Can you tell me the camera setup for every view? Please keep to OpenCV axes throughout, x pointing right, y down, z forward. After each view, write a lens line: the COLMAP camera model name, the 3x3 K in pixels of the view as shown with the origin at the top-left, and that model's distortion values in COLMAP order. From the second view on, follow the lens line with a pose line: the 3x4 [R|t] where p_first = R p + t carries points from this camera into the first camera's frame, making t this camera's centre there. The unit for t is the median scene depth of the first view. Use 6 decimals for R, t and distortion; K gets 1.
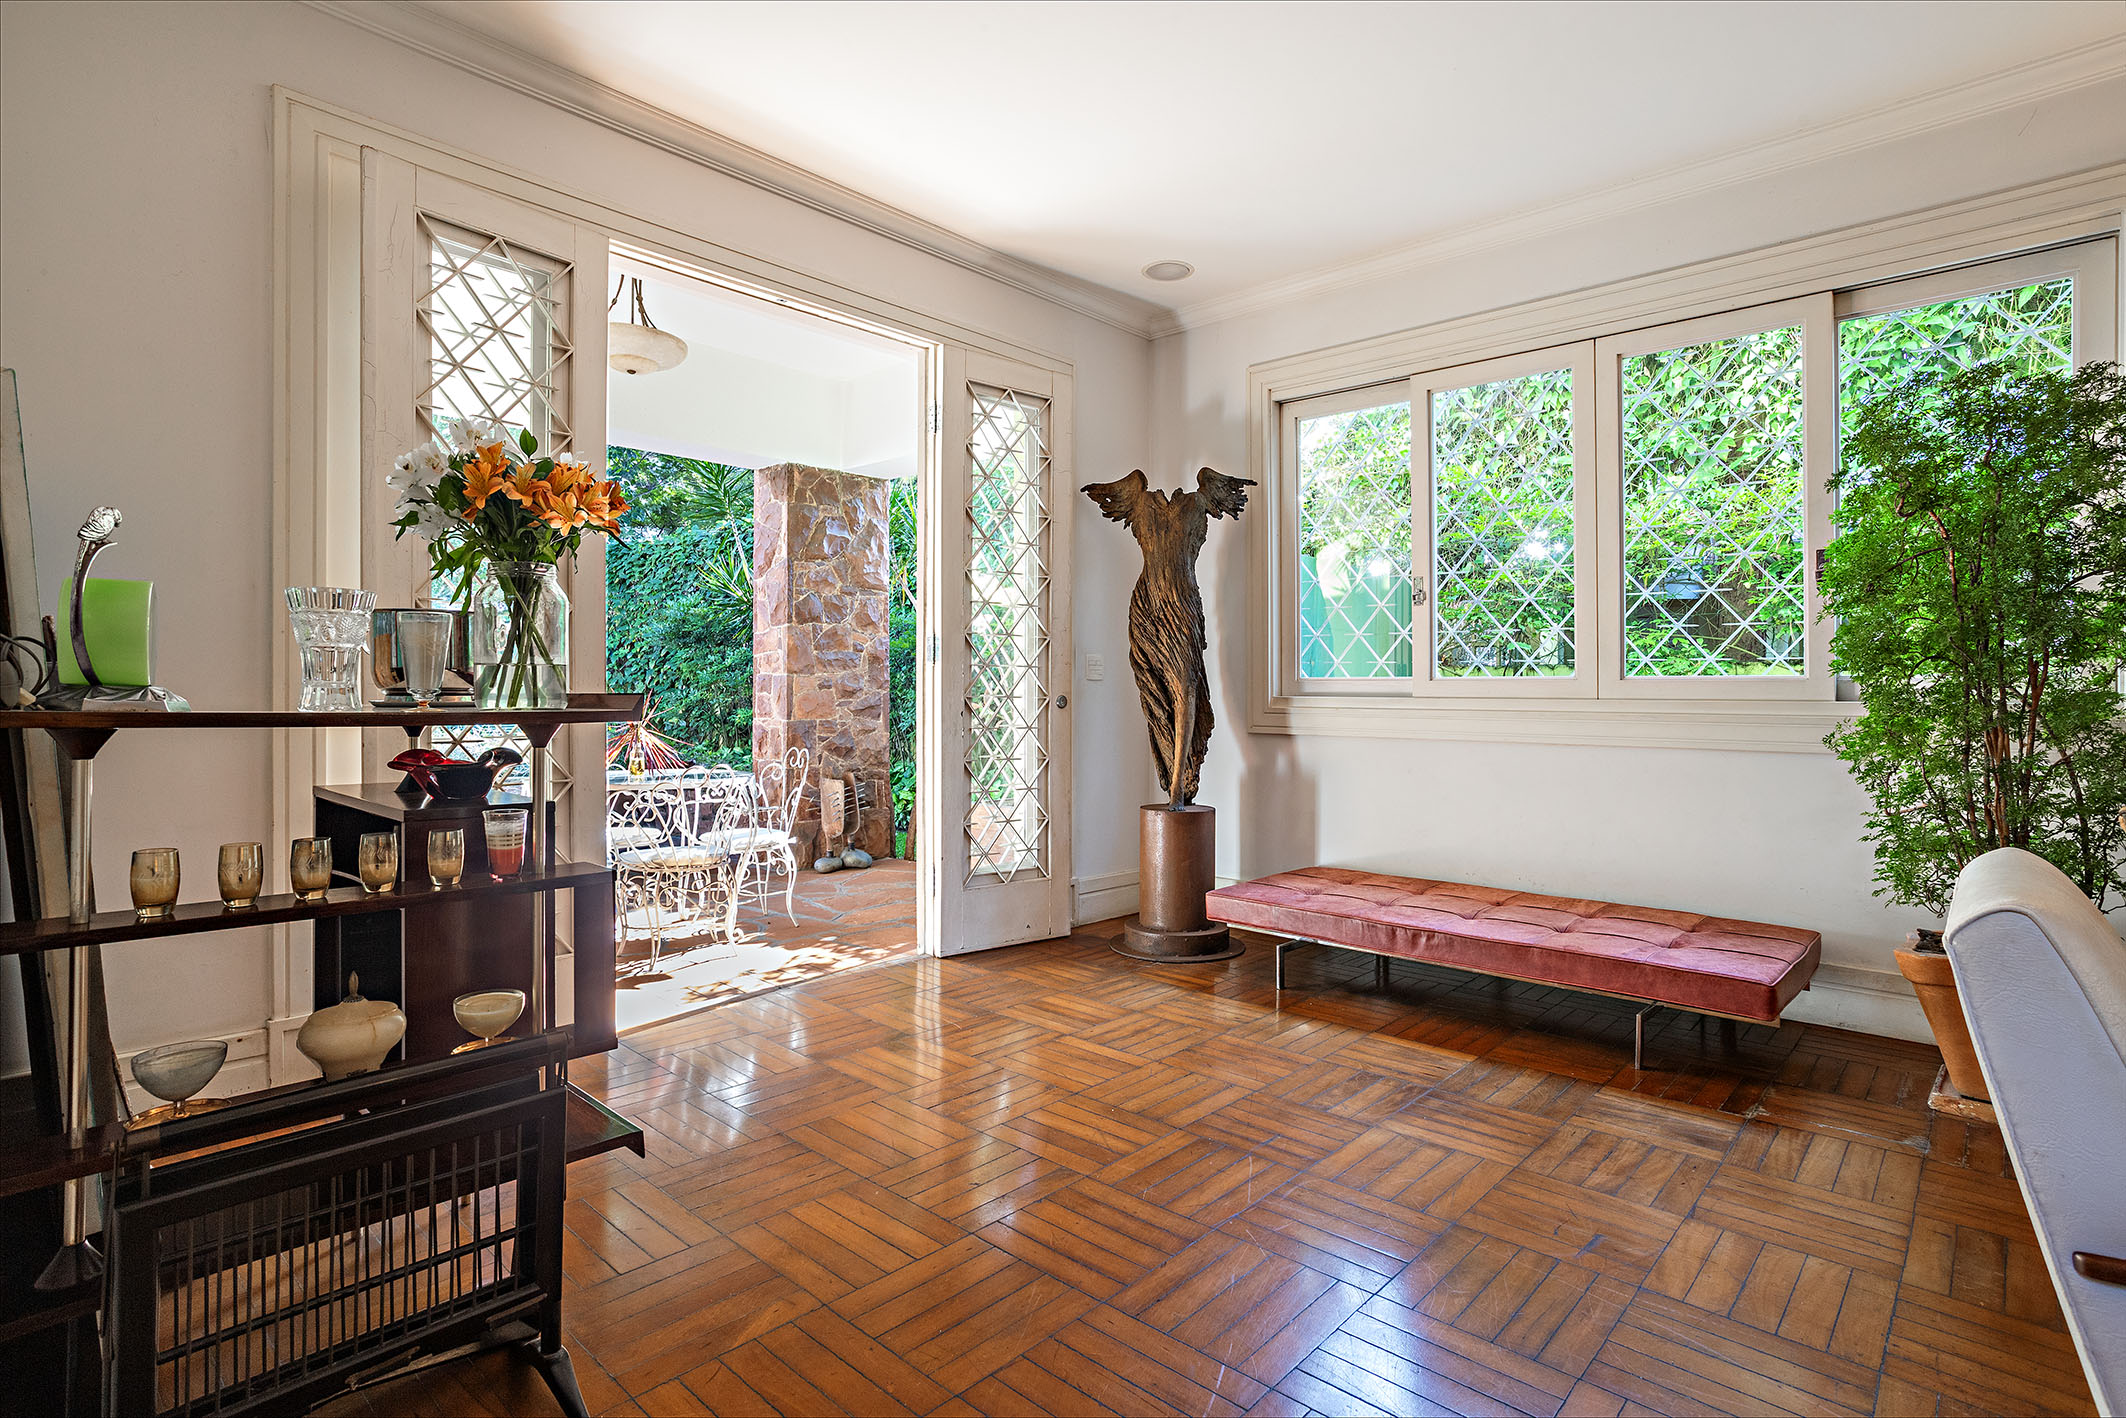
lens RADIAL K [[1036.0, 0, 1075.6], [0, 1036.0, 703.3], [0, 0, 1]] dist [-0.053460, 0.031428]
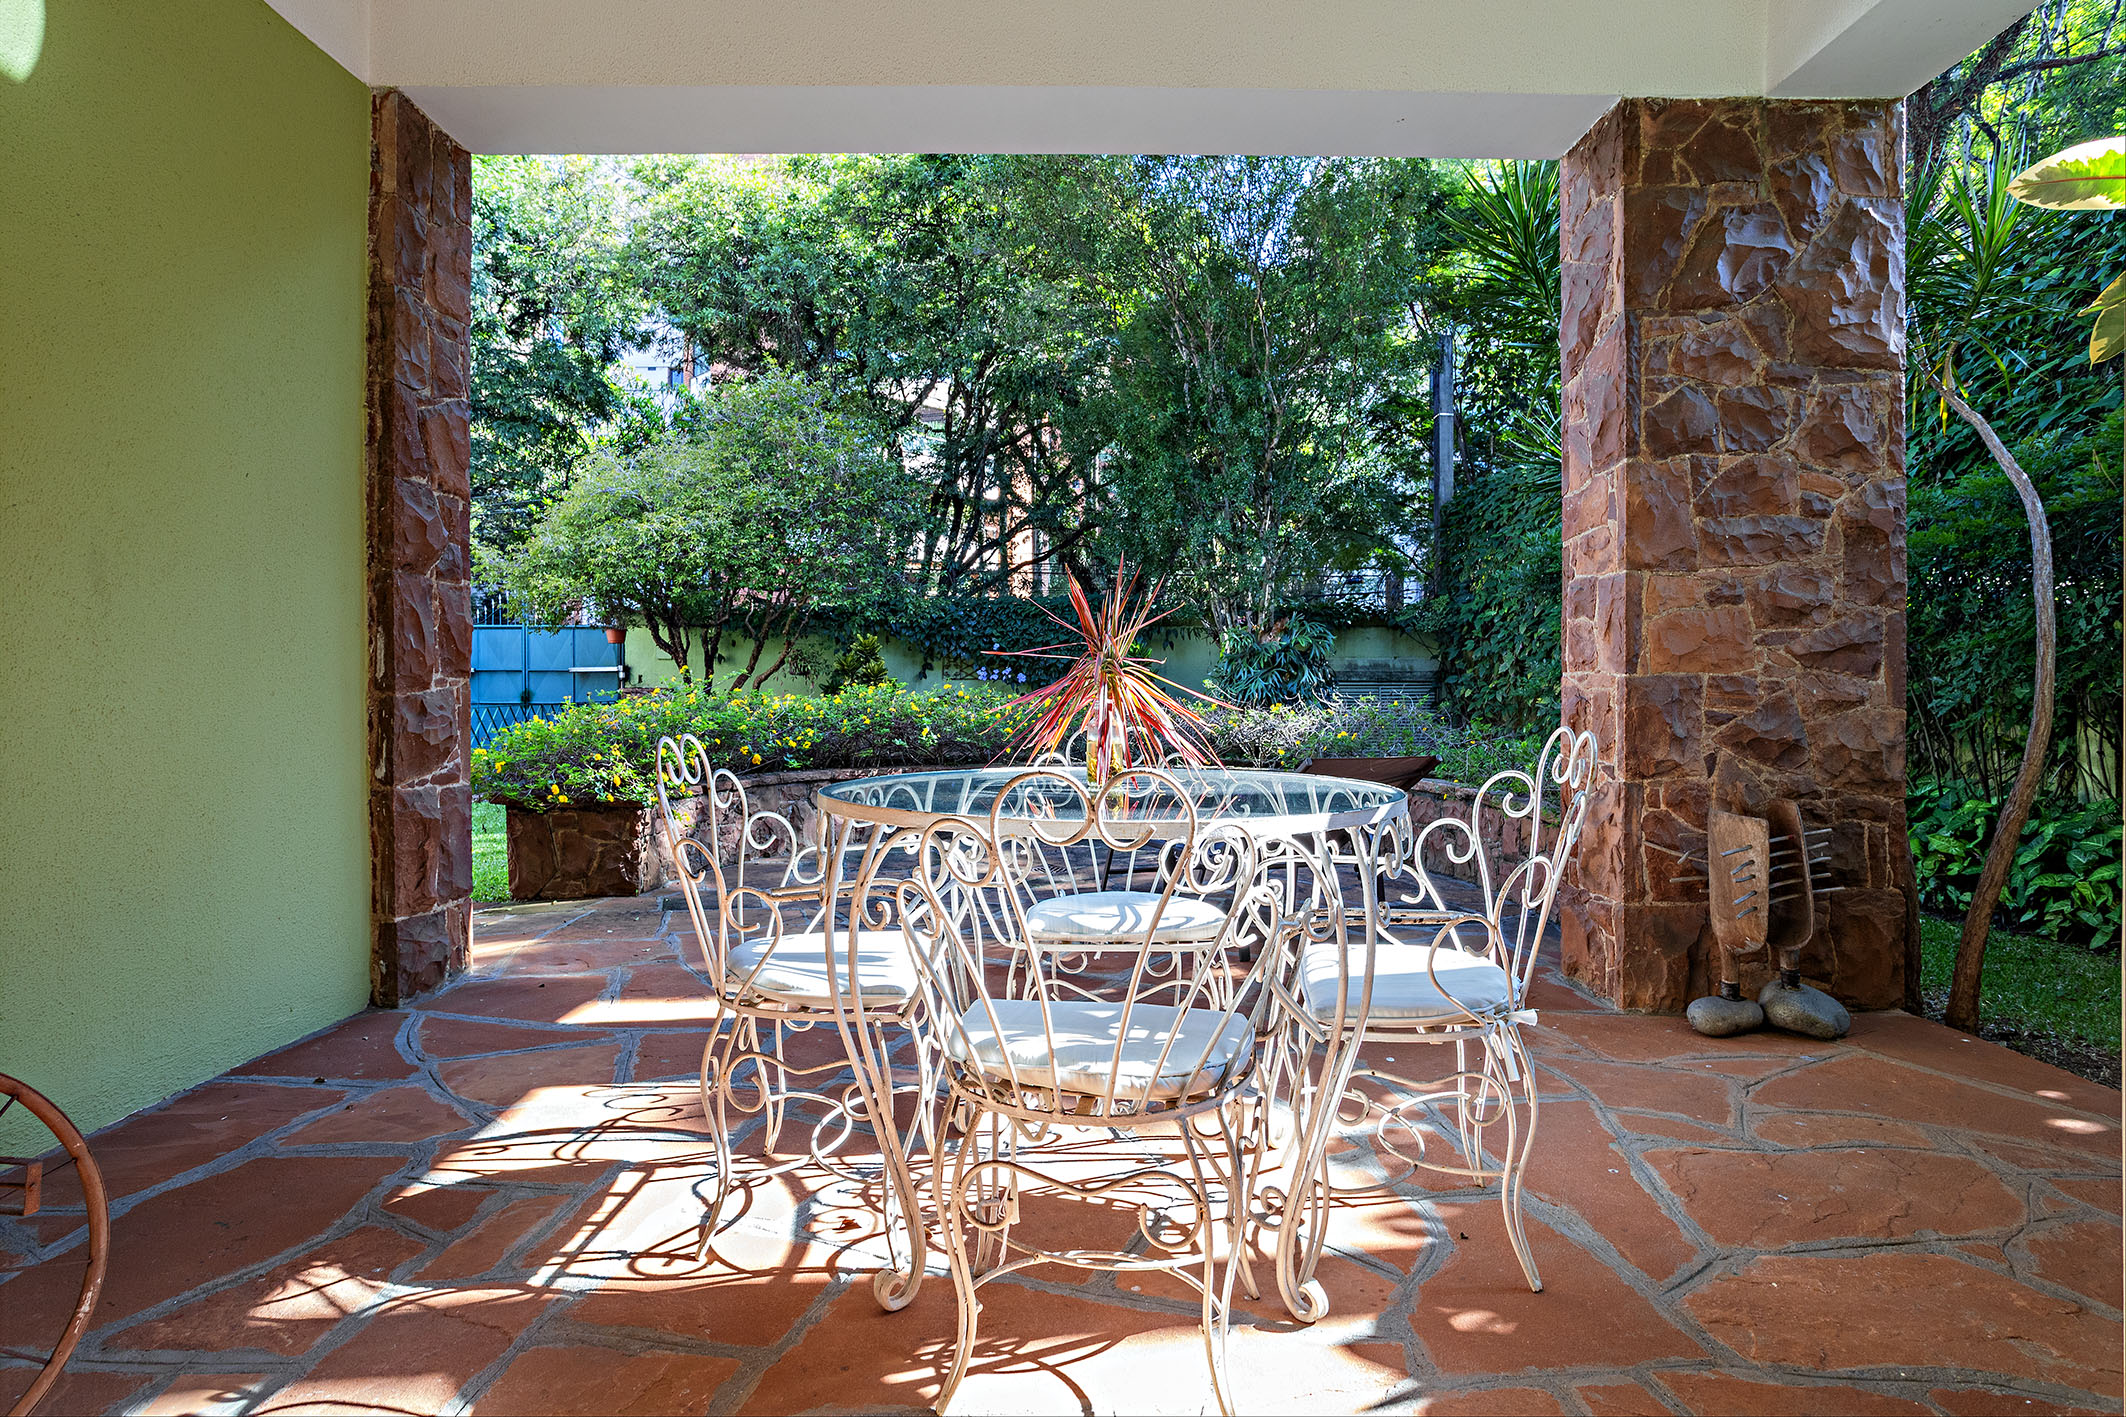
lens RADIAL K [[1113.2, 0, 1054.5], [0, 1113.2, 690.3], [0, 0, 1]] dist [-0.053852, 0.031117]
pose [[0.665703, 0.003786, -0.746207, -0.085716], [-0.006012, 0.999982, -0.000289, 0.024049], [0.746192, 0.004679, 0.665714, 0.479795]]
